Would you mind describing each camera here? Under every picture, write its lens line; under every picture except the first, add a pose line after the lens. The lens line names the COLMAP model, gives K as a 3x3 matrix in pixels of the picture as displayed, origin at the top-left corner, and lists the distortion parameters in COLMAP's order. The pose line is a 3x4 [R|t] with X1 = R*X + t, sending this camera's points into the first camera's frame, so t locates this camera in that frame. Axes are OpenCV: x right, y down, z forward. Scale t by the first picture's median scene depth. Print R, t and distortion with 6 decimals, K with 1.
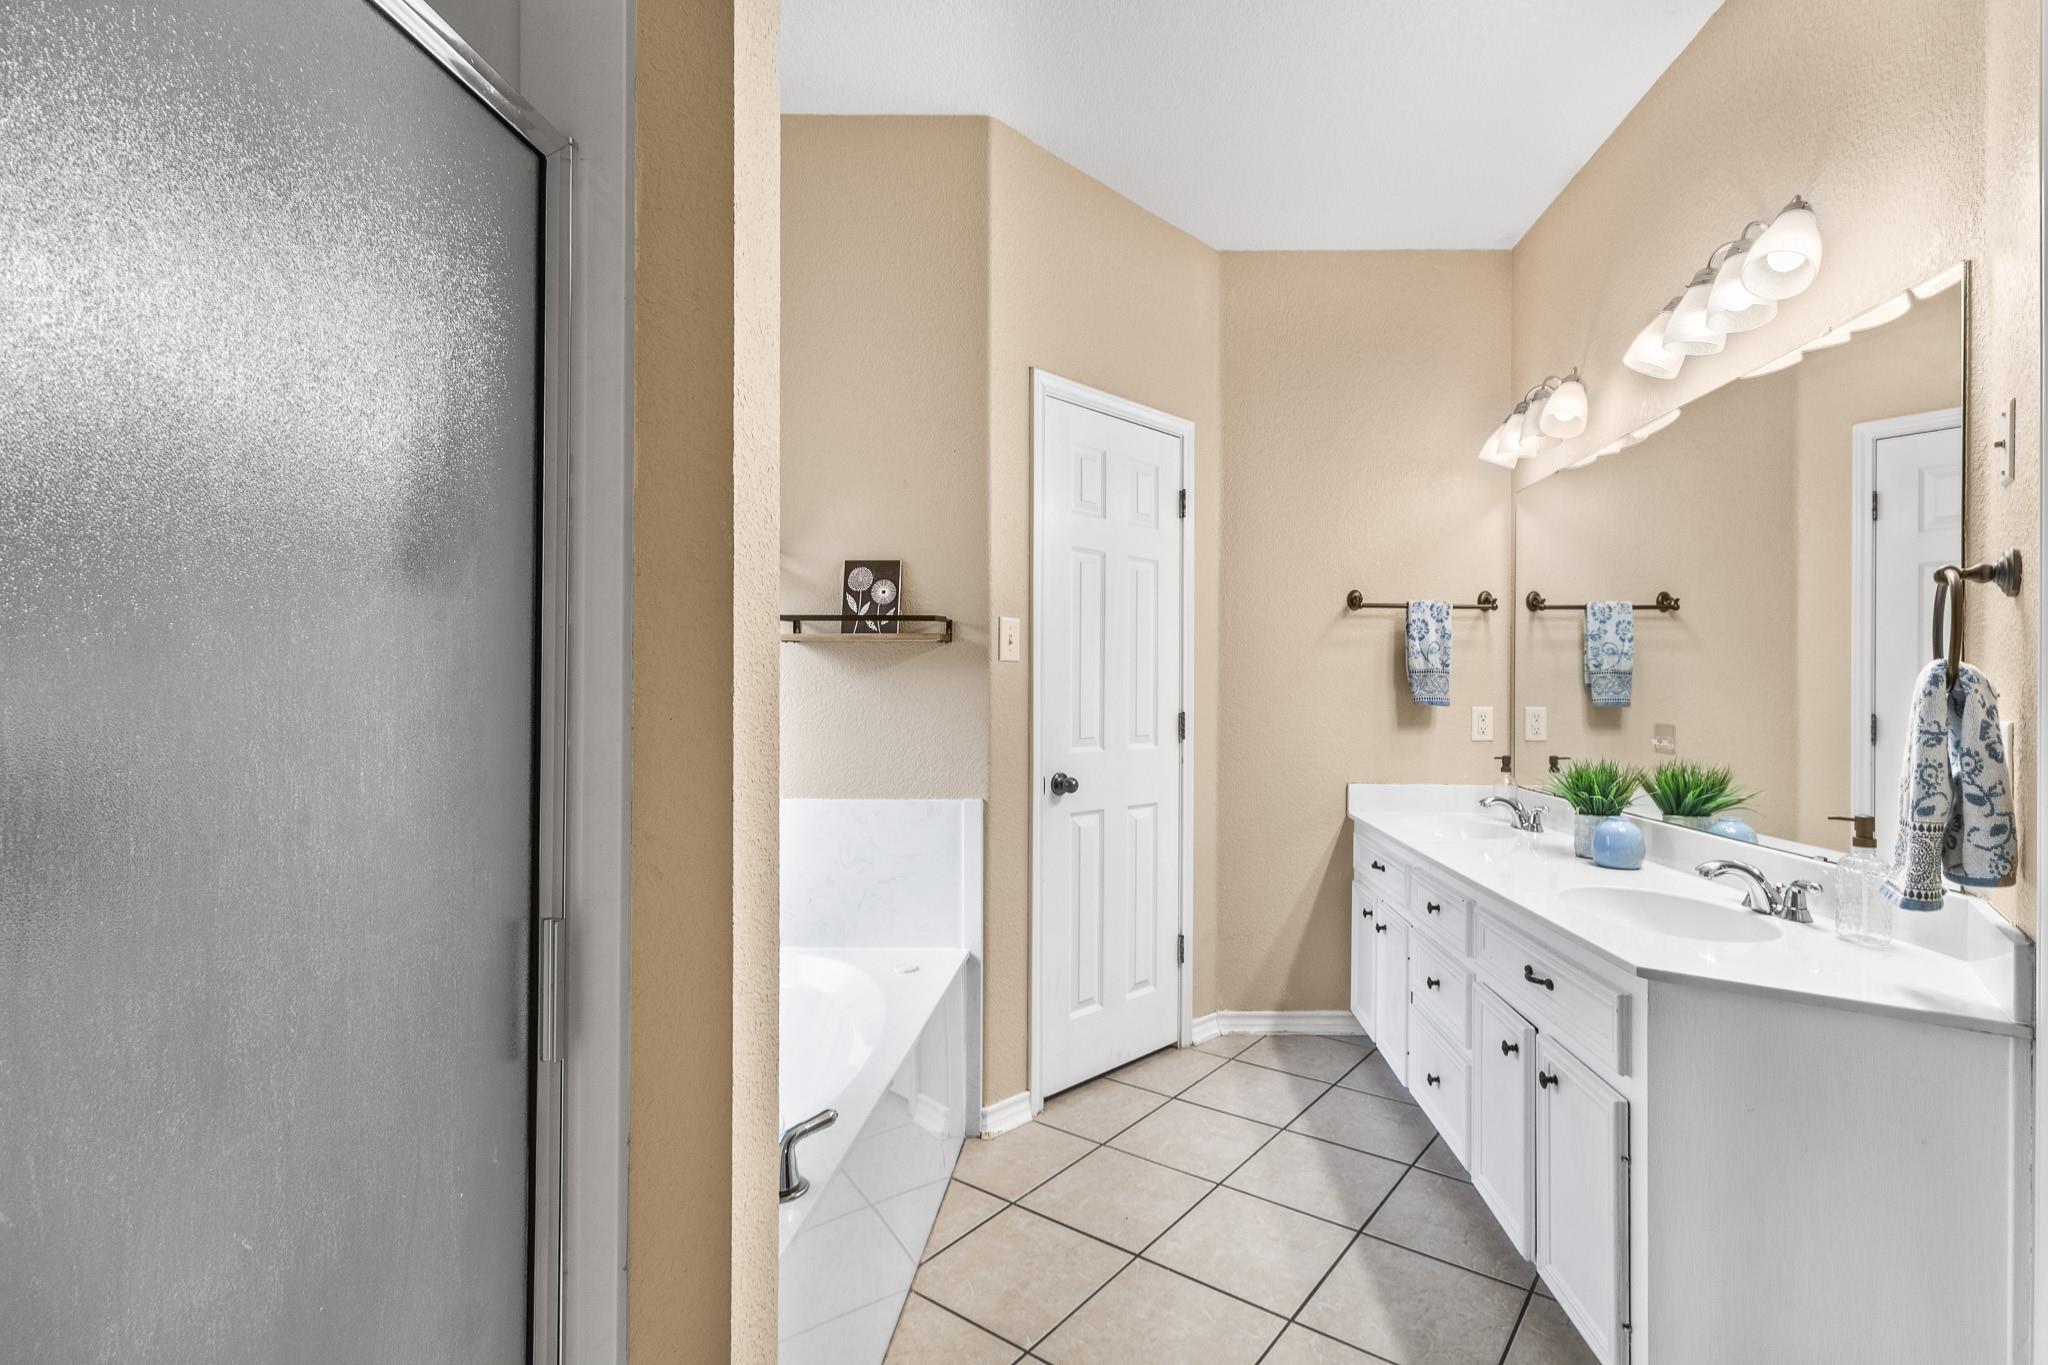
lens RADIAL K [[888.4, 0, 1024.0], [0, 888.4, 682.5], [0, 0, 1]] dist [0.007768, 0.000233]
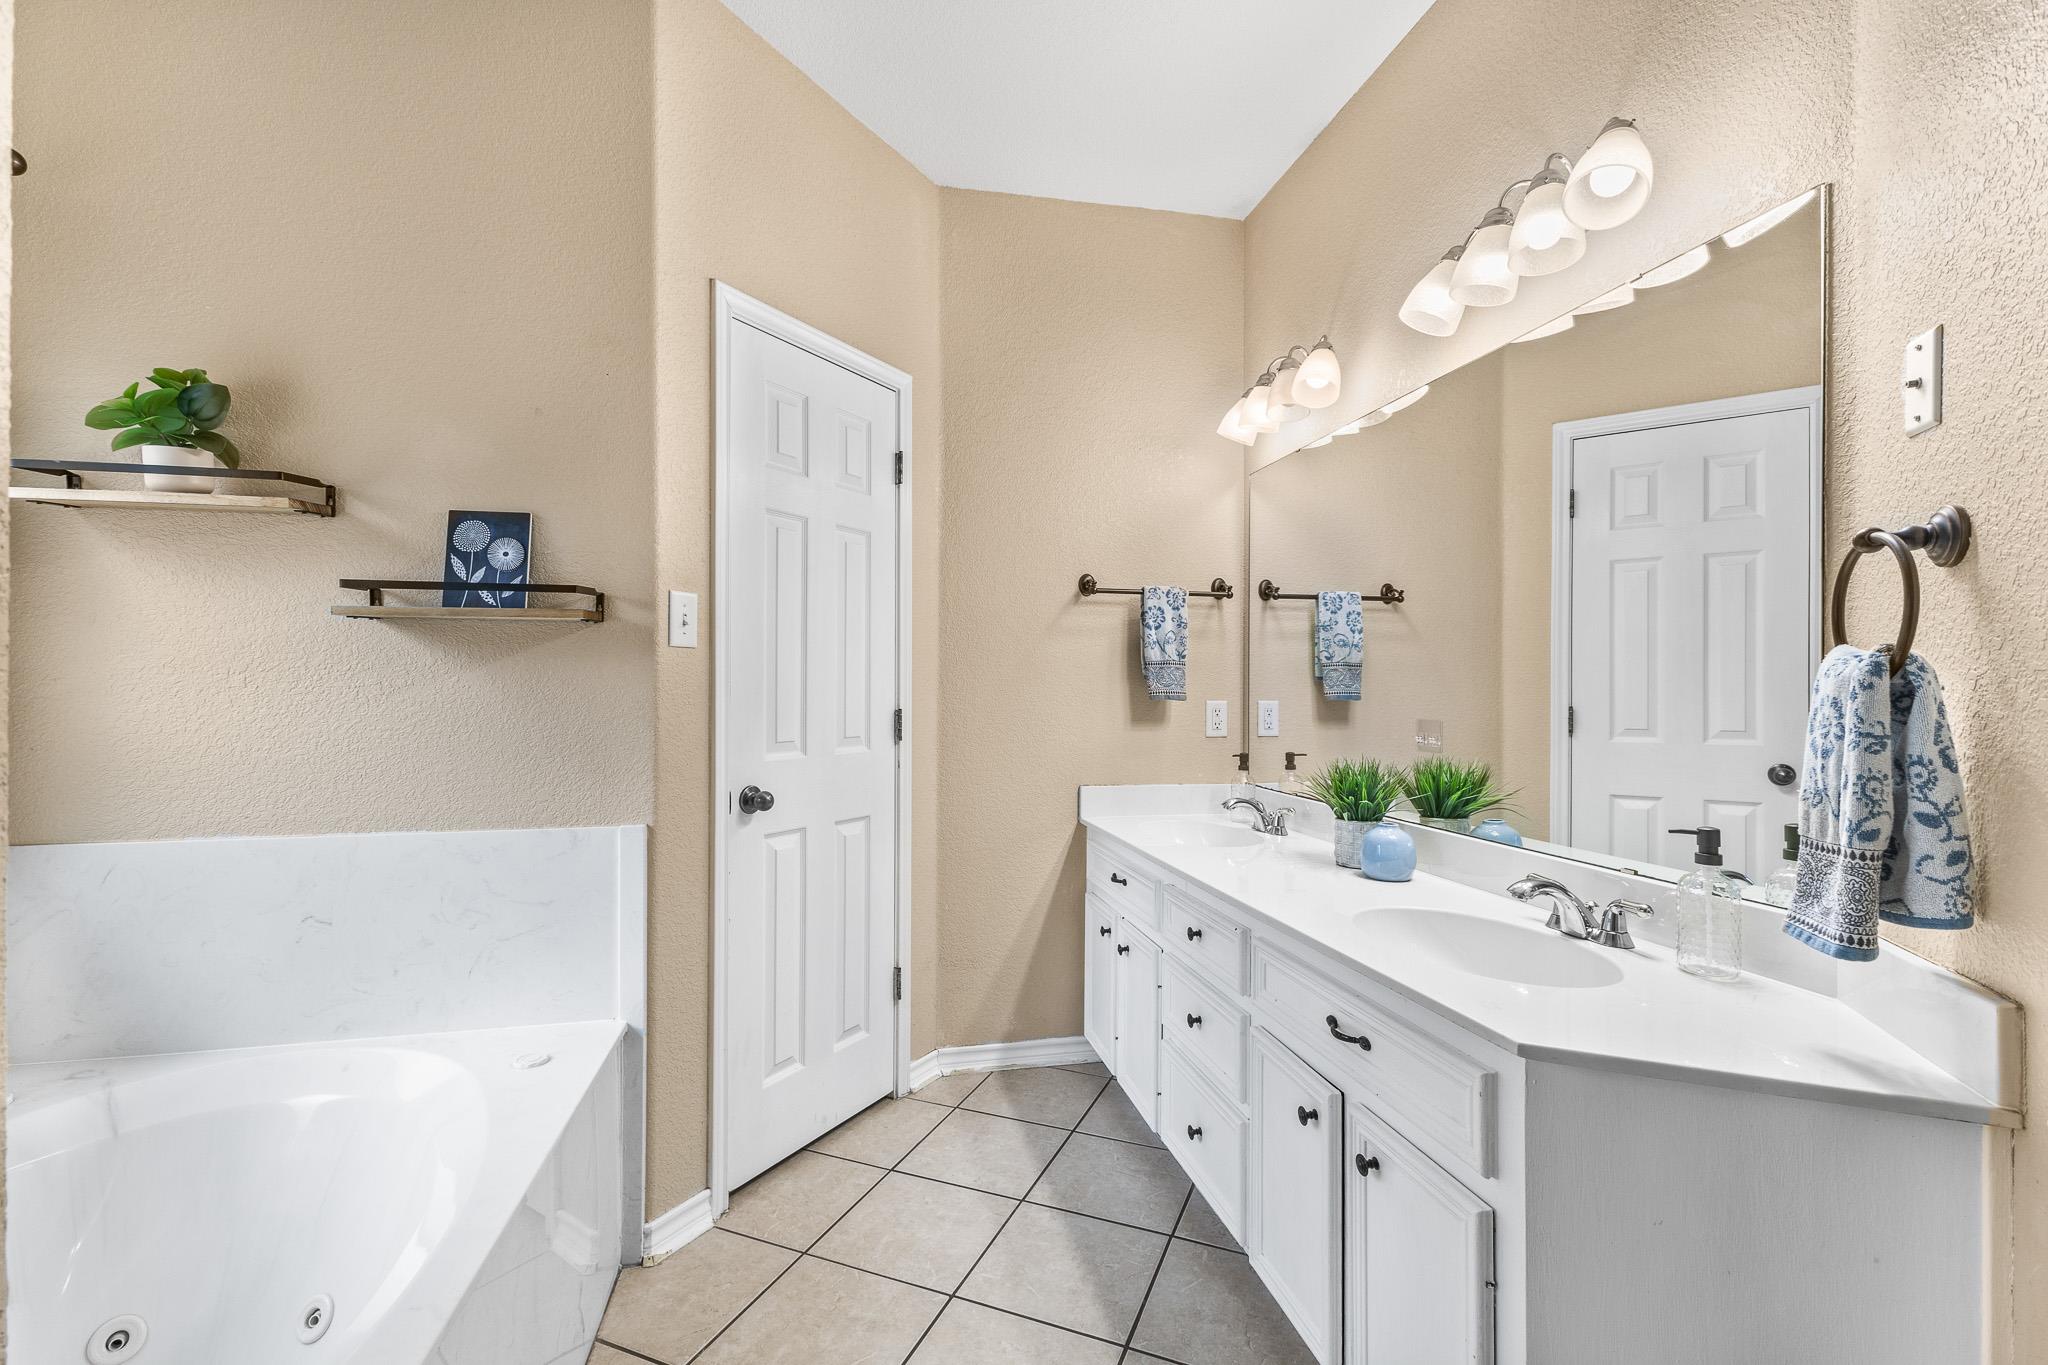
lens RADIAL K [[906.0, 0, 1018.5], [0, 906.0, 684.8], [0, 0, 1]] dist [0.004935, 0.000304]
pose [[0.949203, -0.001711, 0.314660, 0.015367], [-0.001325, 0.999955, 0.009434, 0.001652], [-0.314662, -0.009372, 0.949158, 0.172618]]
